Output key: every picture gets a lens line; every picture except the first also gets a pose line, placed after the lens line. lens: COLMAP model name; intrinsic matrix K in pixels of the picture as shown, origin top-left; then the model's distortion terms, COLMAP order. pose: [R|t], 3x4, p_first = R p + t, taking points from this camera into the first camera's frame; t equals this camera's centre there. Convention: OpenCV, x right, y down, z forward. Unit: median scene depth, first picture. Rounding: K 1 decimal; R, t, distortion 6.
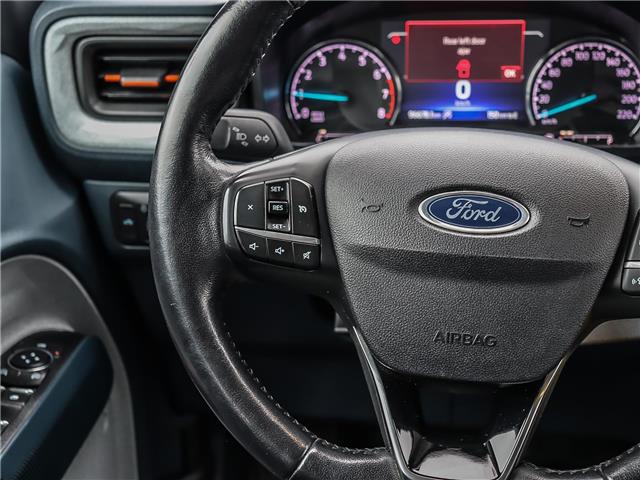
lens RADIAL K [[1002.7, 0, 320.5], [0, 1002.7, 254.6], [0, 0, 1]] dist [0.010872, 0.234173]
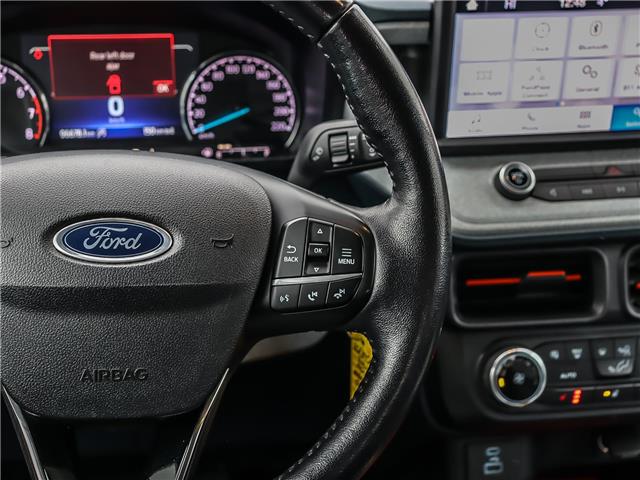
lens RADIAL K [[1002.7, 0, 320.5], [0, 1002.7, 254.6], [0, 0, 1]] dist [0.010872, 0.234173]
pose [[0.955347, -0.075226, 0.285752, 0.047440], [0.077178, 0.997007, 0.004440, -0.012632], [-0.285230, 0.017812, 0.958293, 0.026764]]
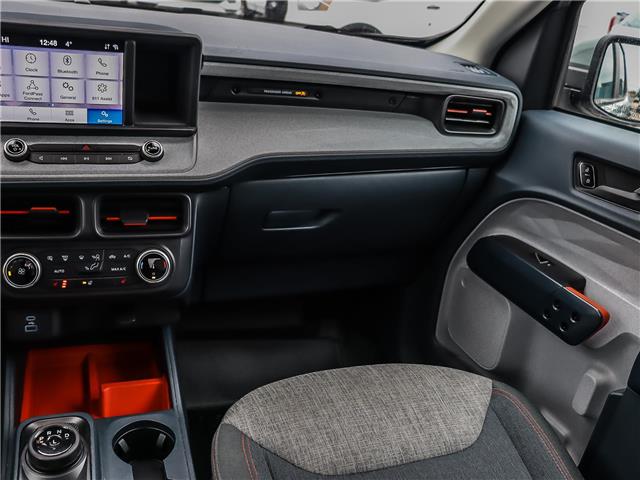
lens RADIAL K [[593.5, 0, 321.0], [0, 593.5, 253.7], [0, 0, 1]] dist [-0.183926, 0.170730]
pose [[0.875451, -0.057224, 0.479908, 0.477283], [0.040099, 0.998142, 0.045869, 0.074611], [-0.481641, -0.020912, 0.876119, -0.116355]]
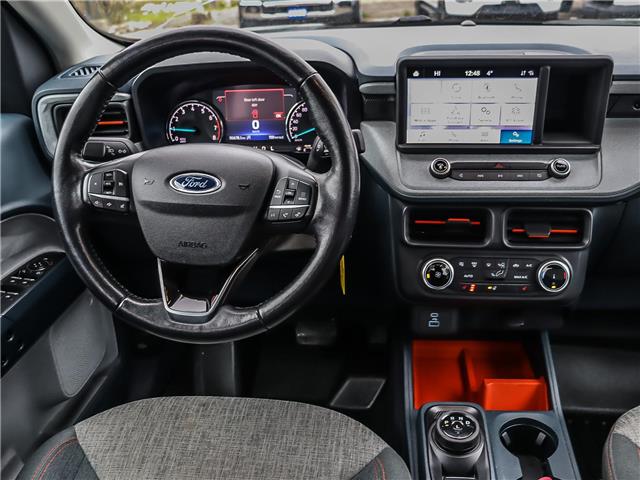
lens RADIAL K [[593.5, 0, 321.0], [0, 593.5, 253.7], [0, 0, 1]] dist [-0.183926, 0.170730]
pose [[0.999906, -0.013698, 0.000586, 0.285515], [0.013653, 0.998734, 0.048408, 0.033396], [-0.001248, -0.048396, 0.998827, -0.152586]]
